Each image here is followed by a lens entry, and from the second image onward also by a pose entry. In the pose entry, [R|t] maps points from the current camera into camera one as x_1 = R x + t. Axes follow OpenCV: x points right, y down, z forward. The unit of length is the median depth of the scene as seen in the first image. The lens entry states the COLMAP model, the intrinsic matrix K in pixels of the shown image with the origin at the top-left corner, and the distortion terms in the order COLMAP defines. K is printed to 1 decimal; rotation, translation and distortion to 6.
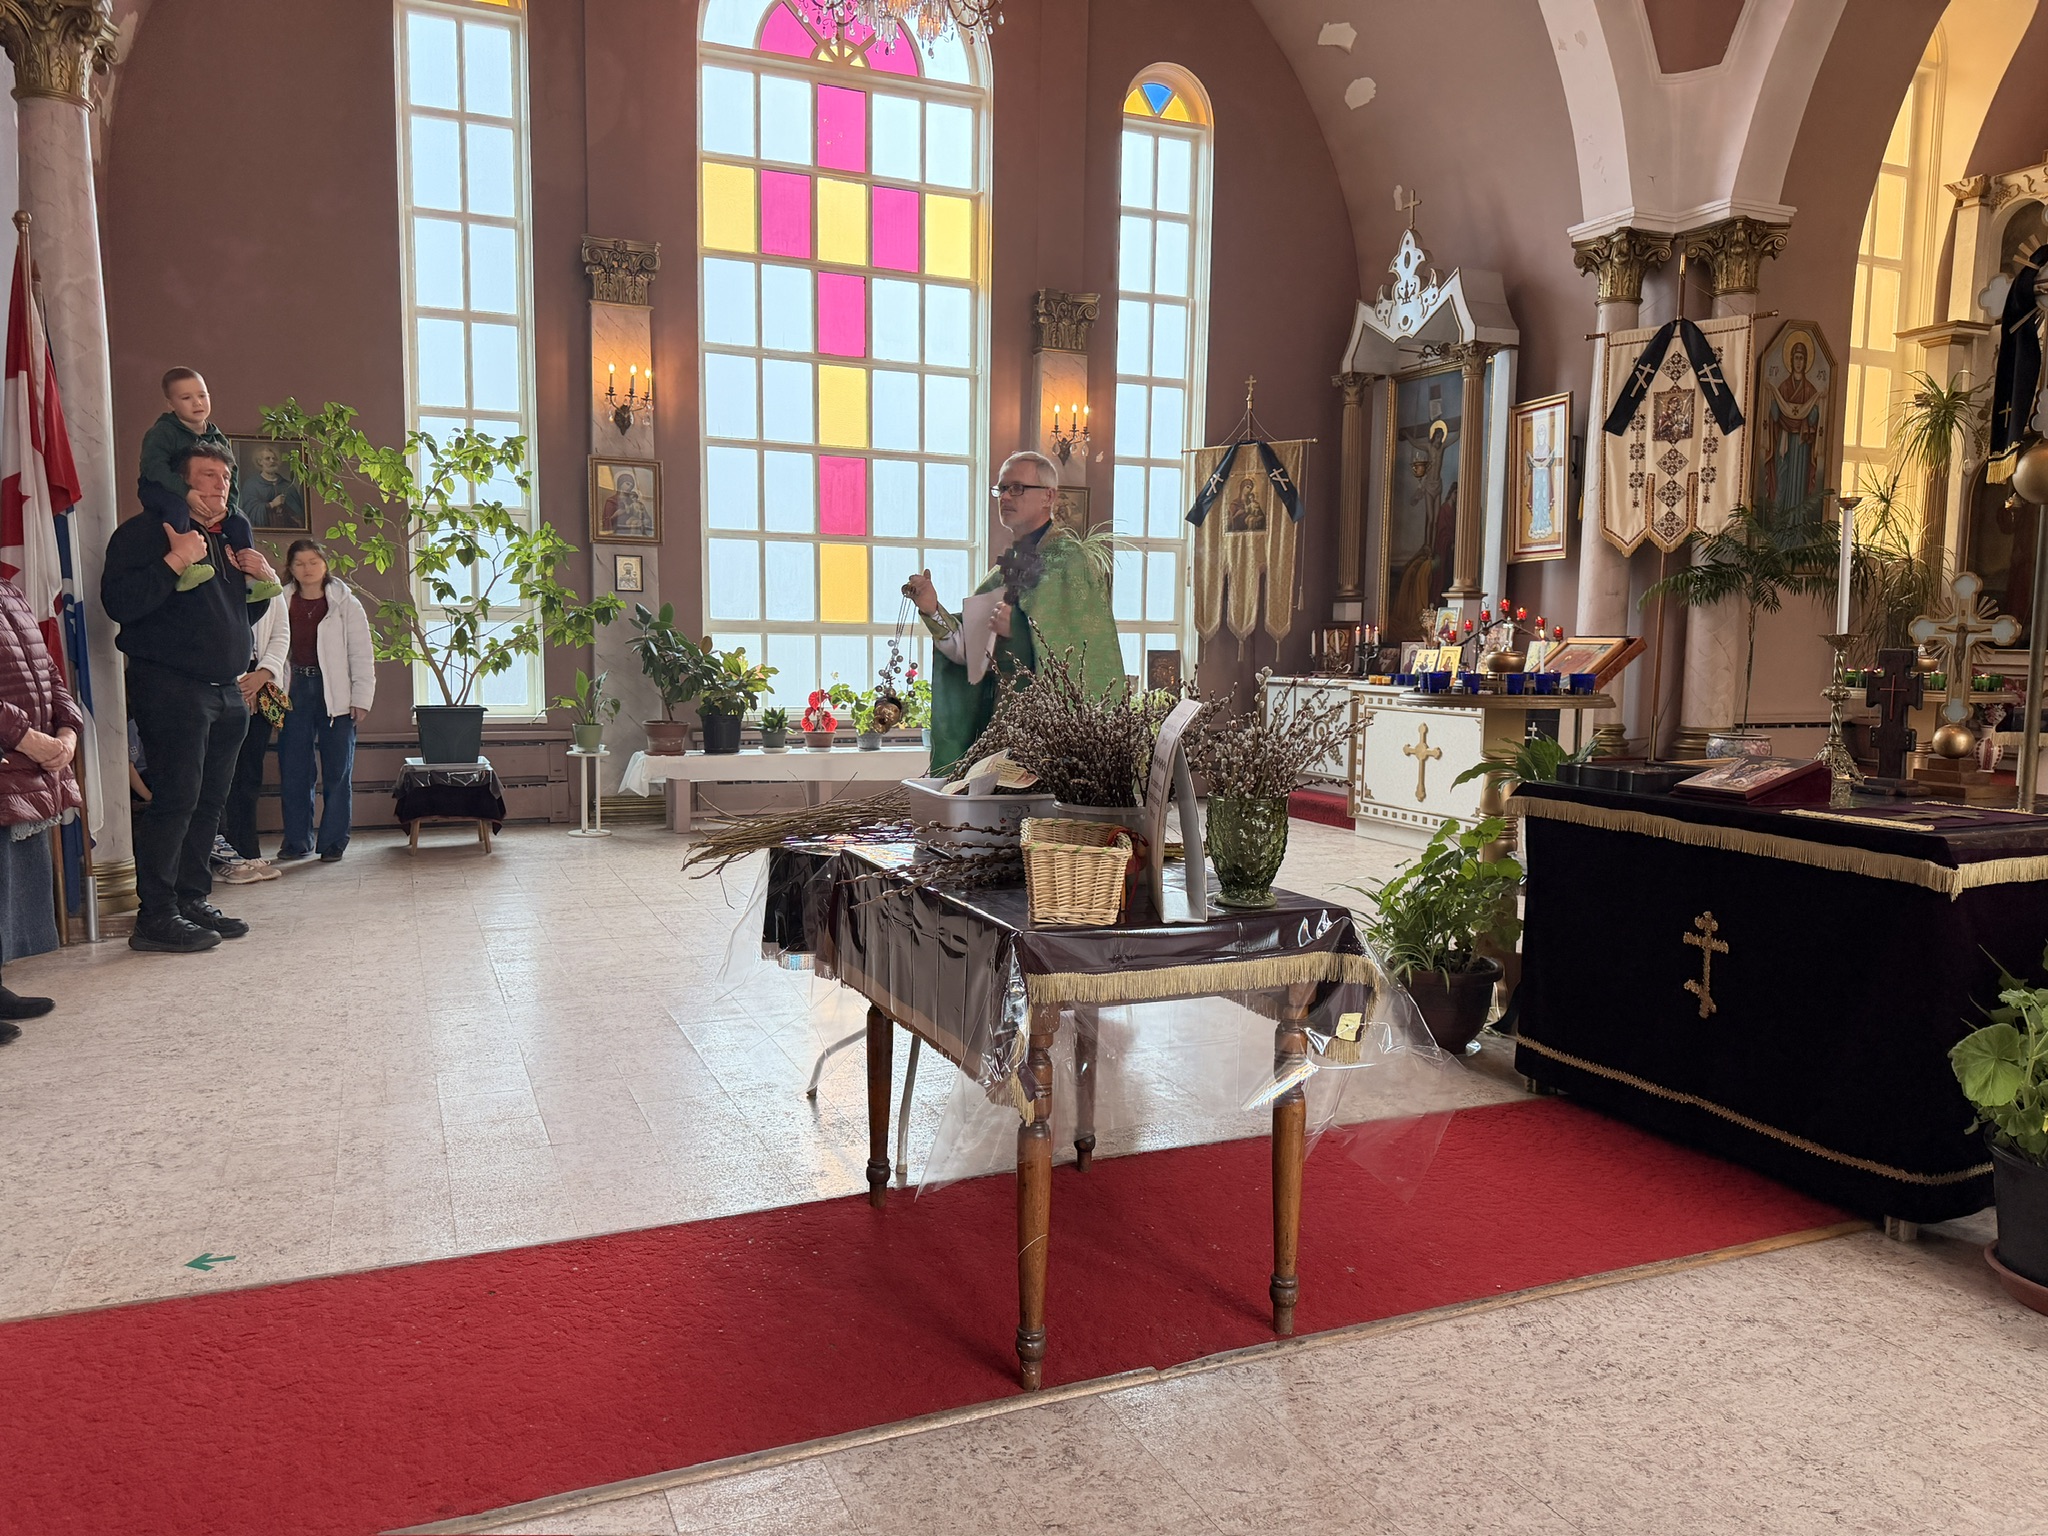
lens RADIAL K [[1418.3, 0, 1024.0], [0, 1418.3, 768.0], [0, 0, 1]] dist [0.065616, -0.091641]
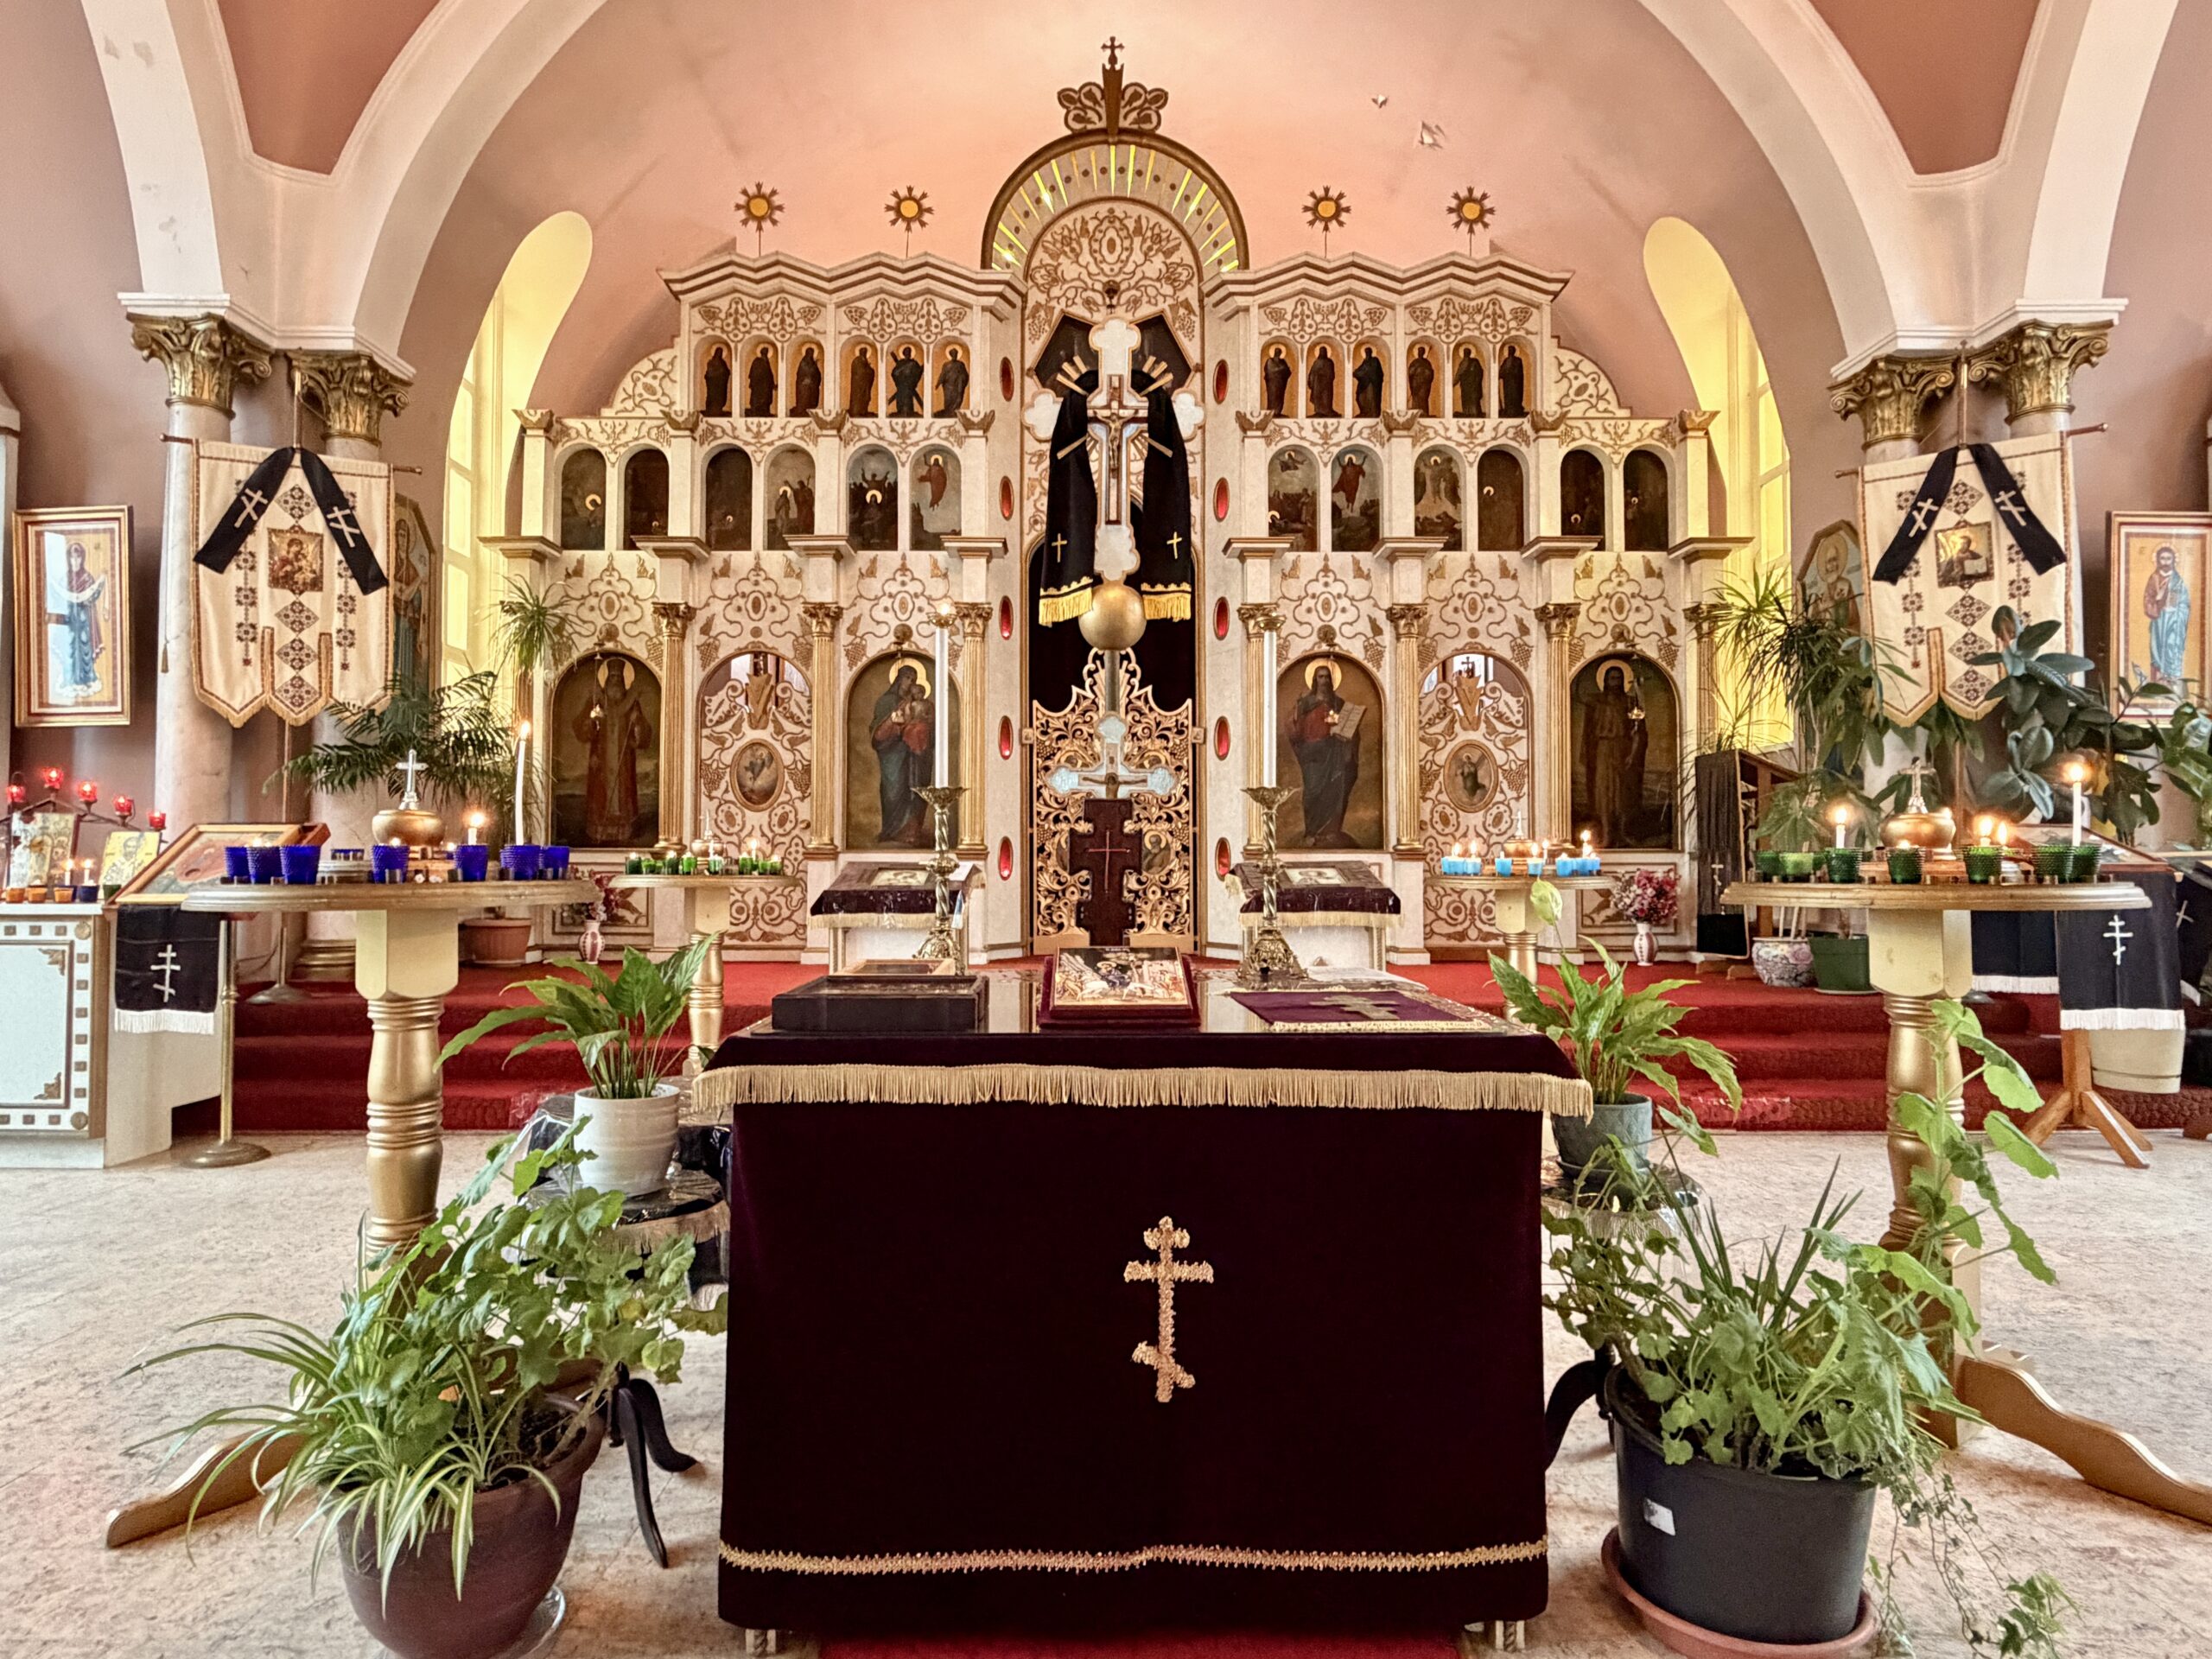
lens RADIAL K [[1215.1, 0, 1106.0], [0, 1215.1, 829.5], [0, 0, 1]] dist [-0.001686, -0.000381]
pose [[0.396658, 0.015167, 0.917841, 0.004021], [0.090485, 0.994348, -0.055536, -0.017411], [-0.913496, 0.105080, 0.393044, 0.432529]]
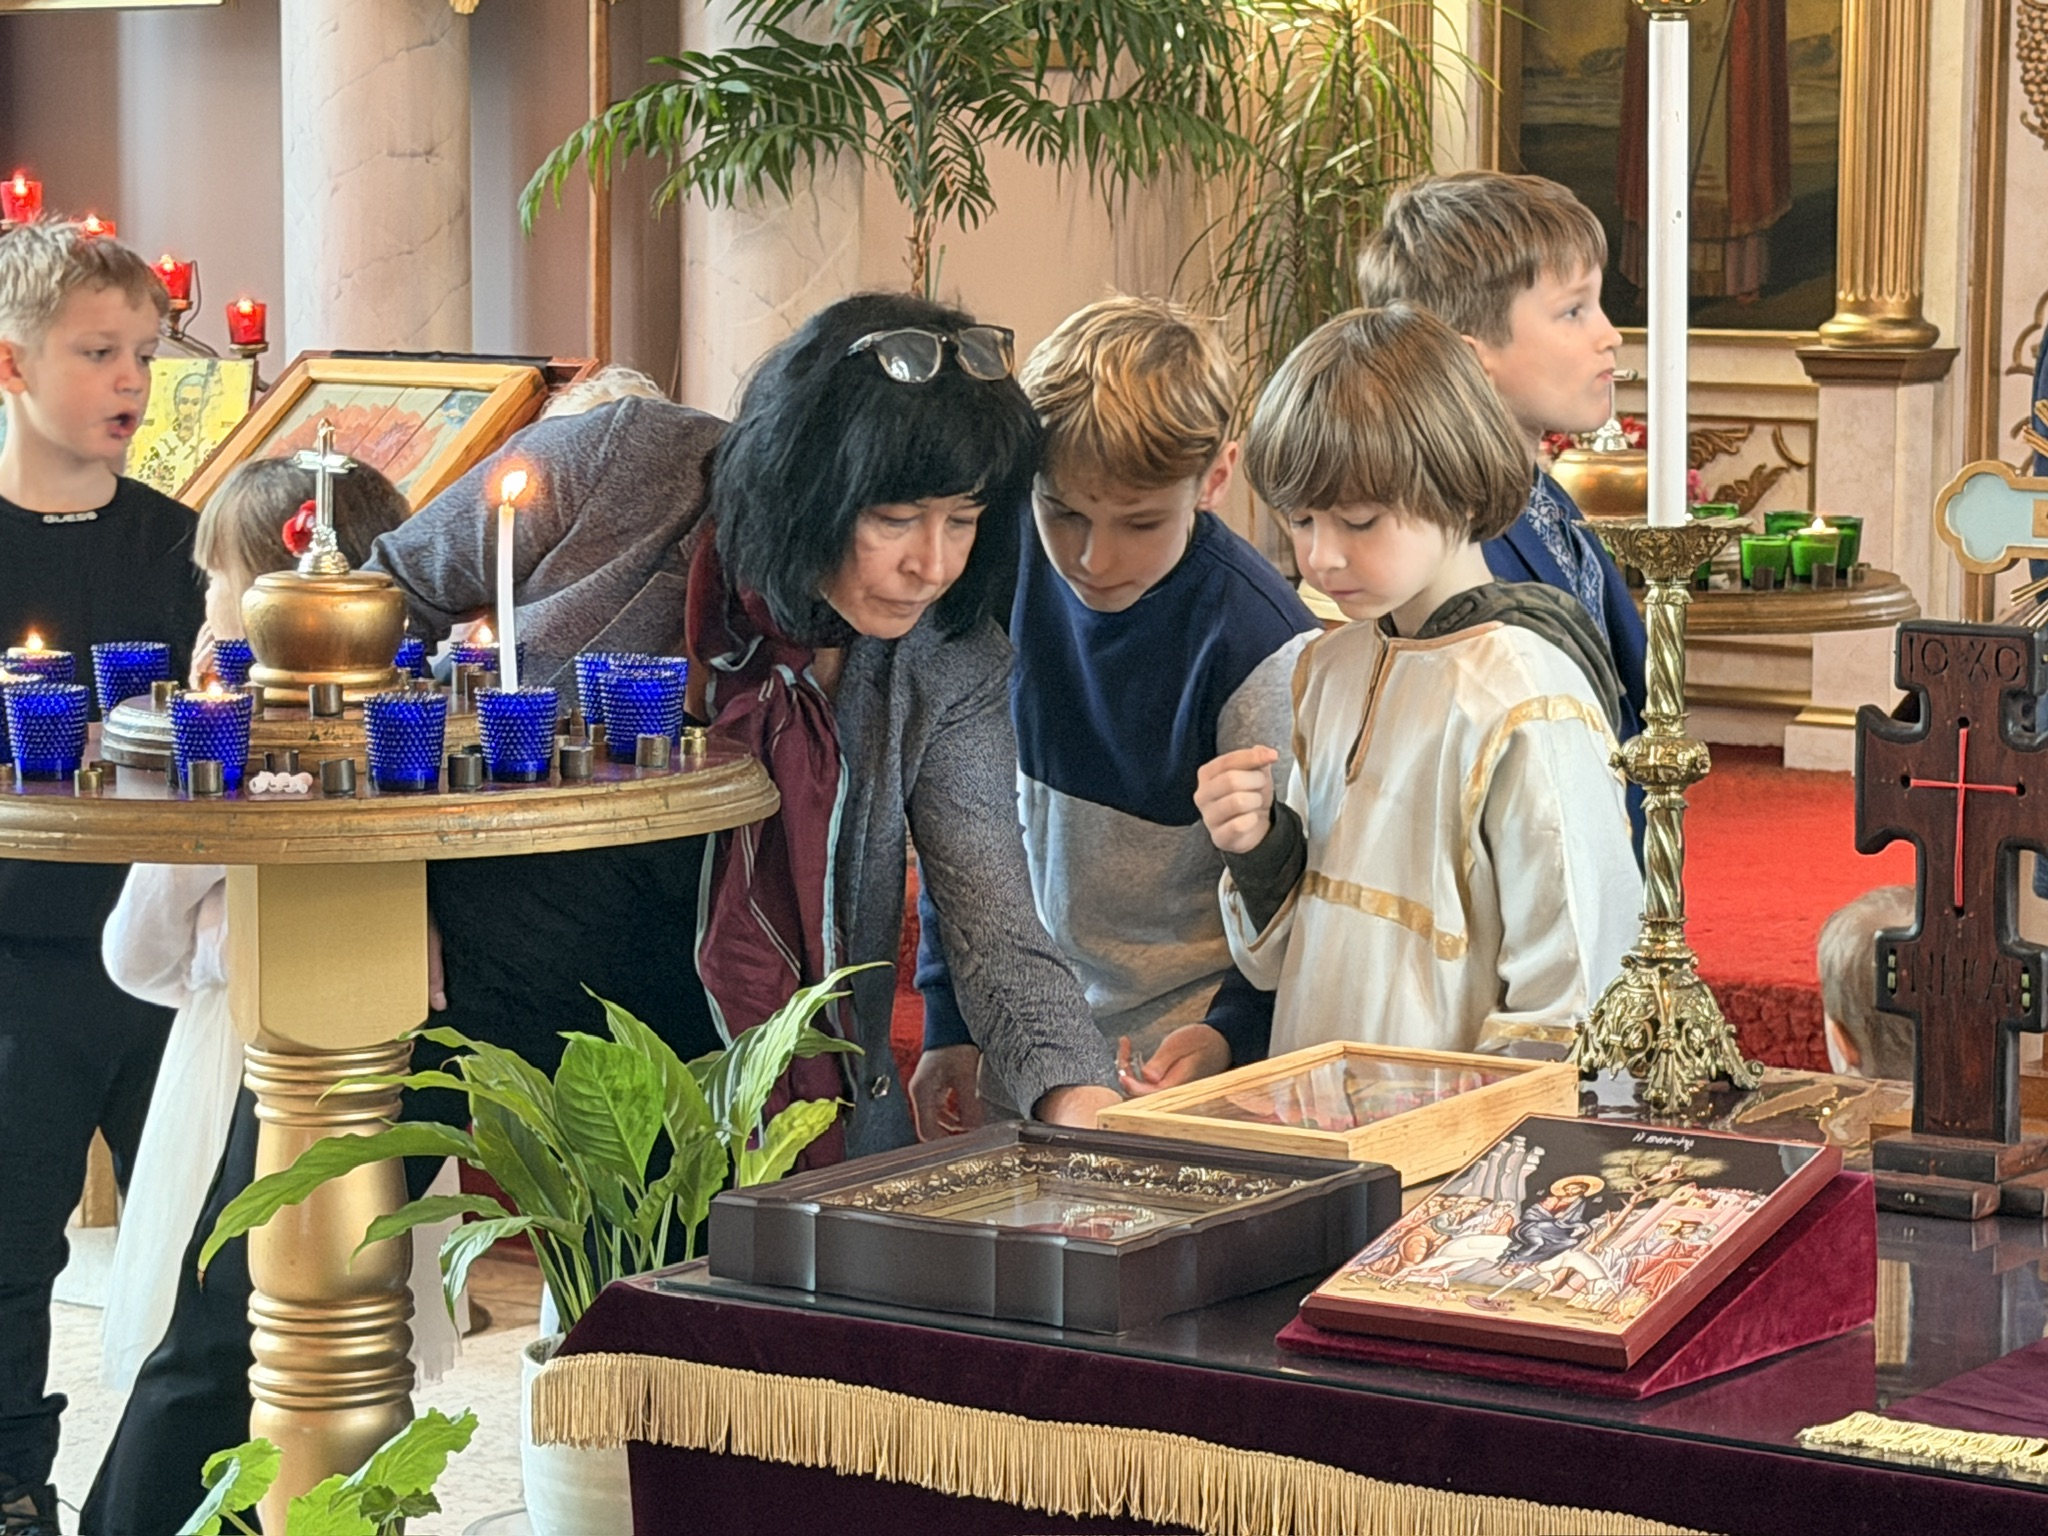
lens RADIAL K [[5584.2, 0, 1024.0], [0, 5584.2, 768.0], [0, 0, 1]] dist [0.137471, -0.099198]
pose [[0.852796, -0.065422, 0.518131, -0.017954], [0.056626, 0.997857, 0.032794, -0.057252], [-0.519166, 0.001373, 0.854672, 0.152254]]
